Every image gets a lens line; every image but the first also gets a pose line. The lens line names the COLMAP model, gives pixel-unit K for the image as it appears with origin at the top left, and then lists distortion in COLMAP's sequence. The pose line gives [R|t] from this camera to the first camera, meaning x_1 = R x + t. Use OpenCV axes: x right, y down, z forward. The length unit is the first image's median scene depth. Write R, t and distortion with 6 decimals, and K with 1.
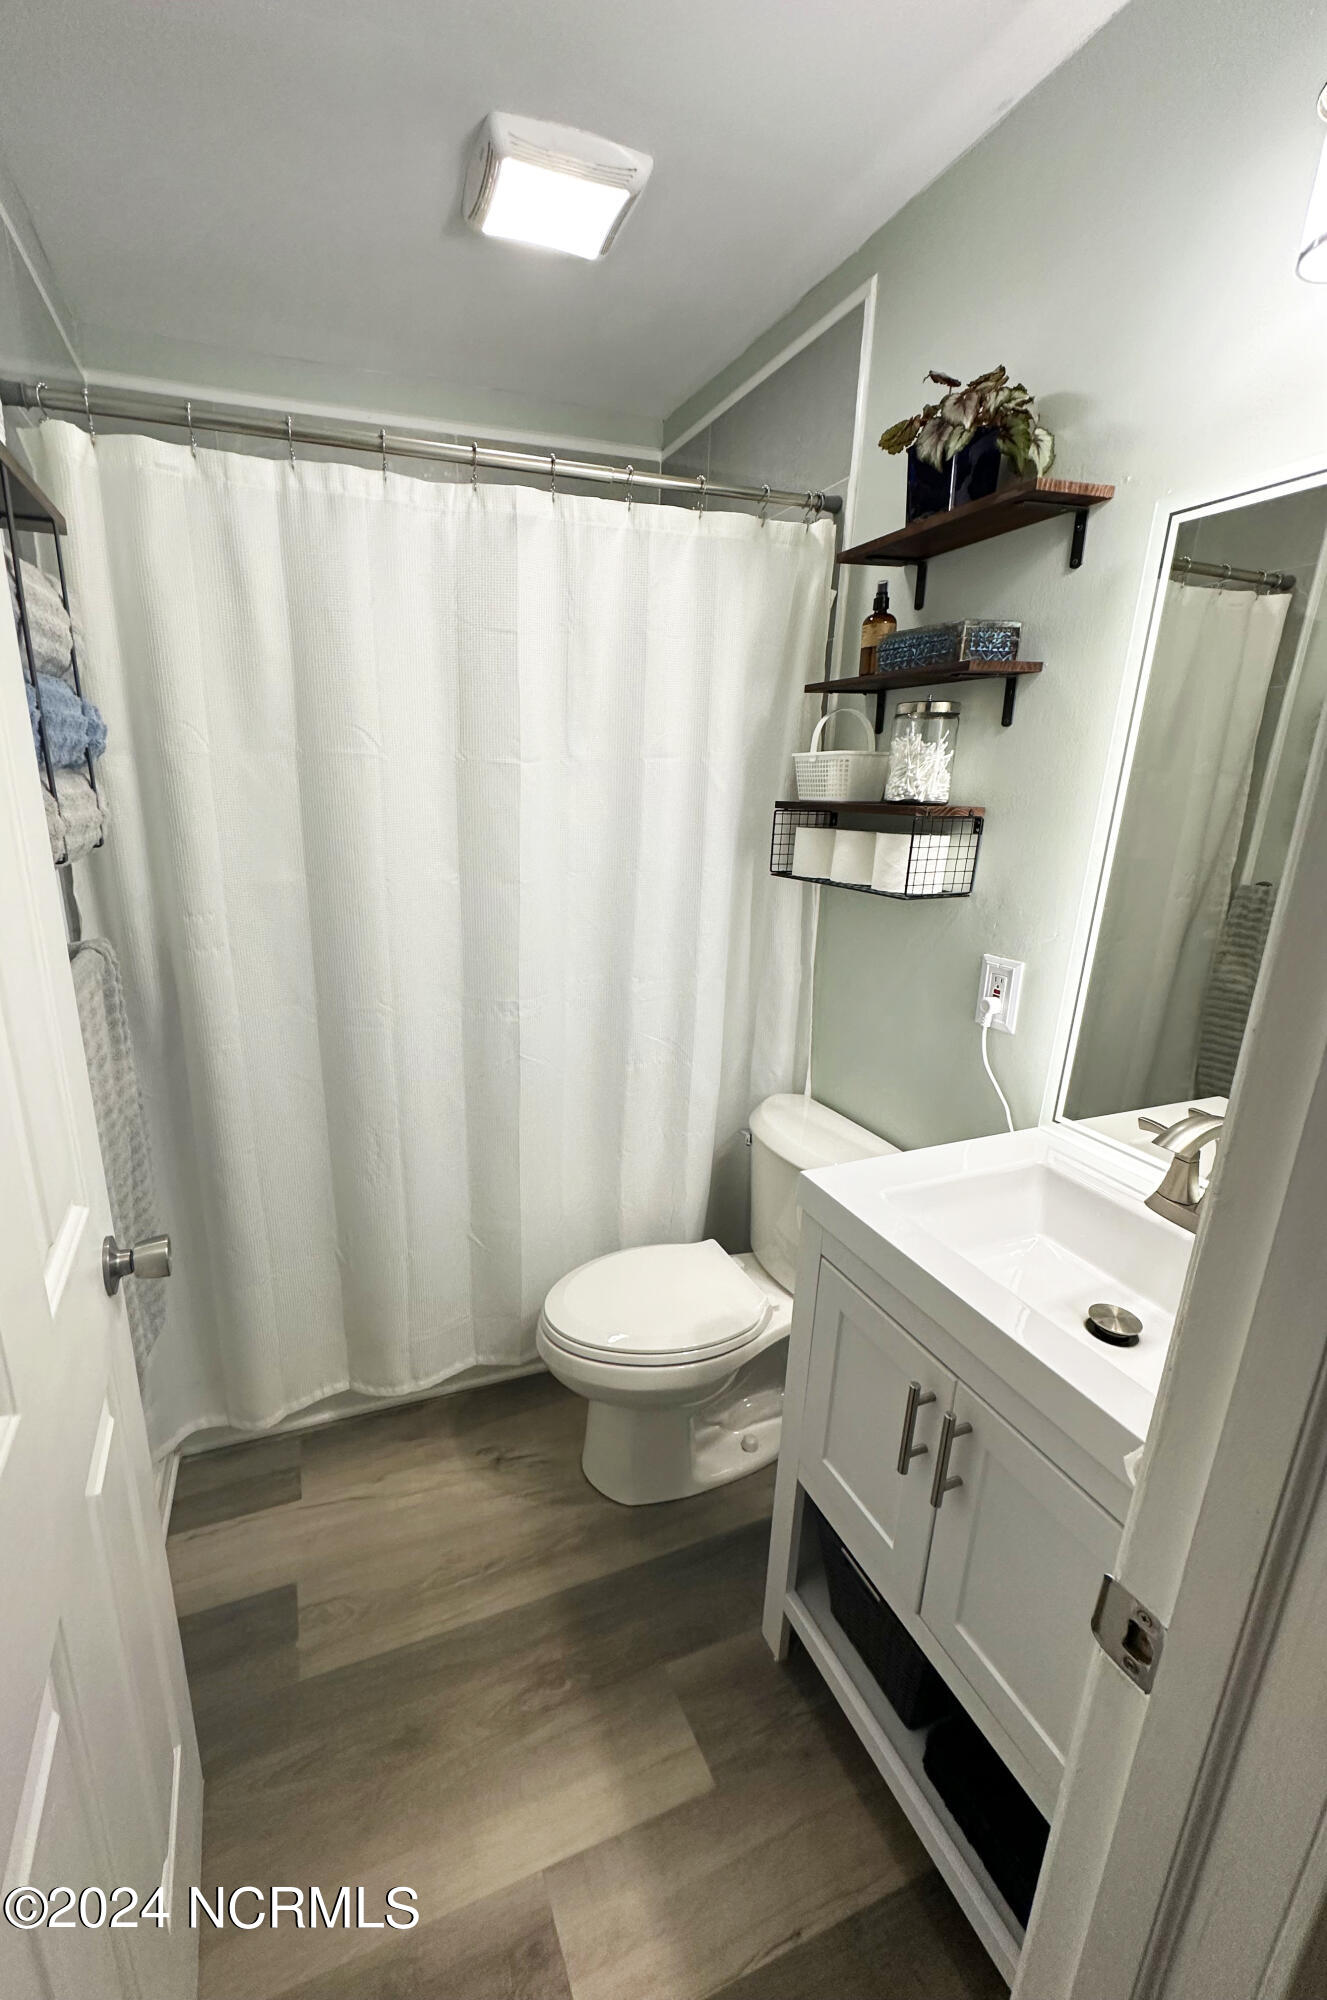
lens RADIAL K [[813.0, 0, 578.9], [0, 813.0, 1005.9], [0, 0, 1]] dist [-0.002079, -0.000267]
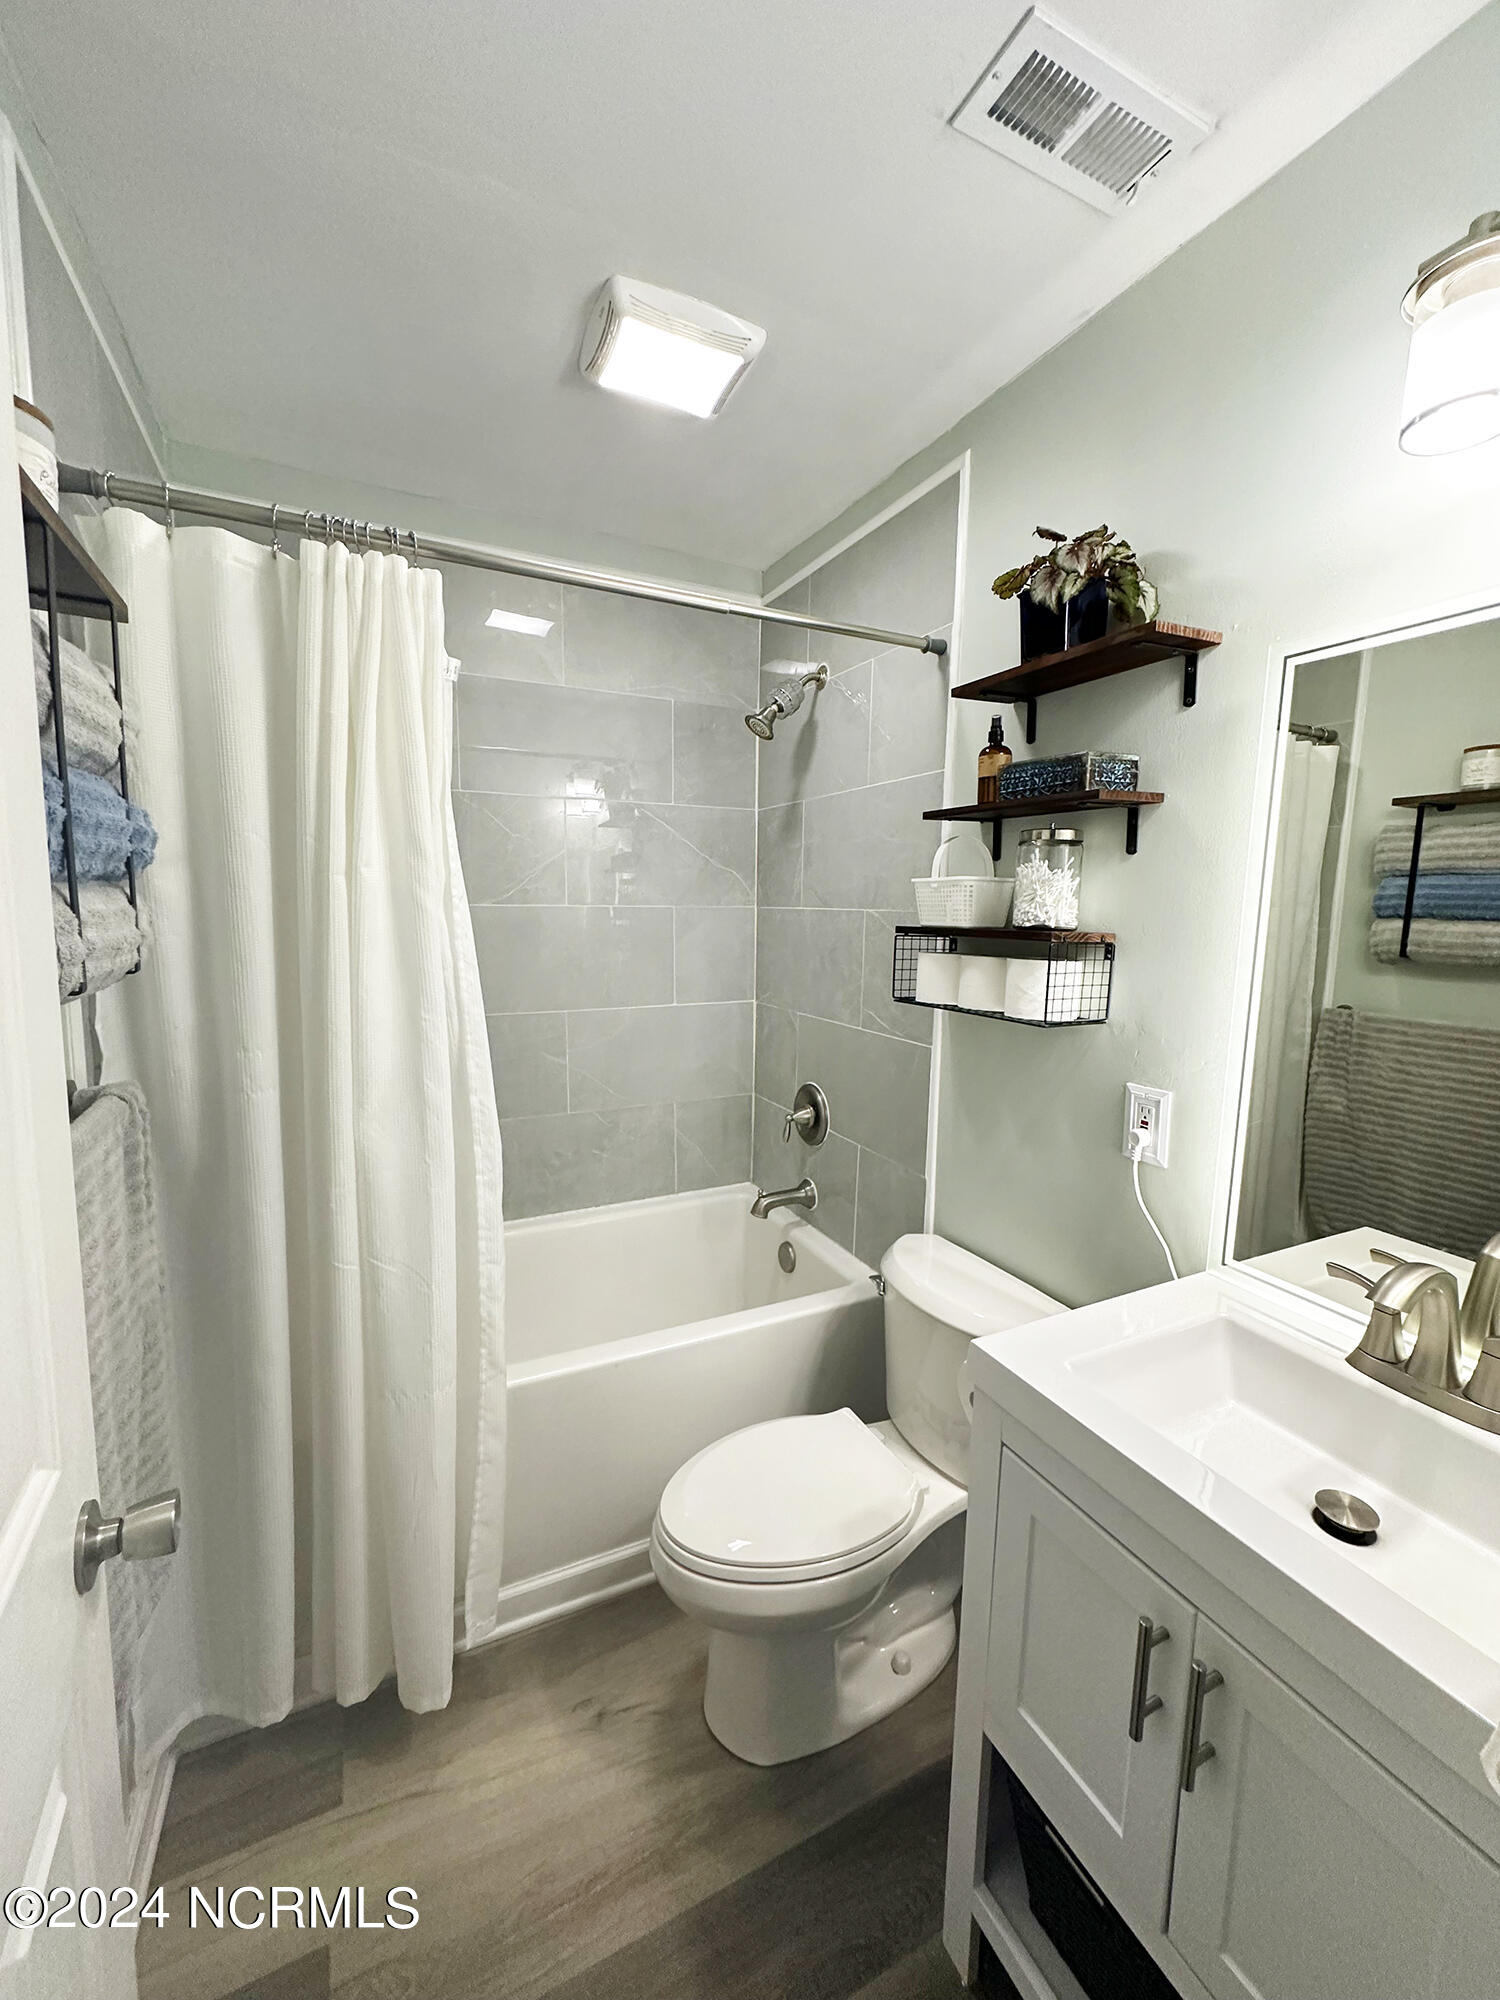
lens RADIAL K [[801.1, 0, 750.0], [0, 801.1, 1000.0], [0, 0, 1]] dist [-0.001305, -0.000222]
pose [[0.993268, -0.002819, 0.115805, -0.052661], [0.020769, 0.987839, -0.154089, -0.025299], [-0.113962, 0.155457, 0.981247, 0.114883]]
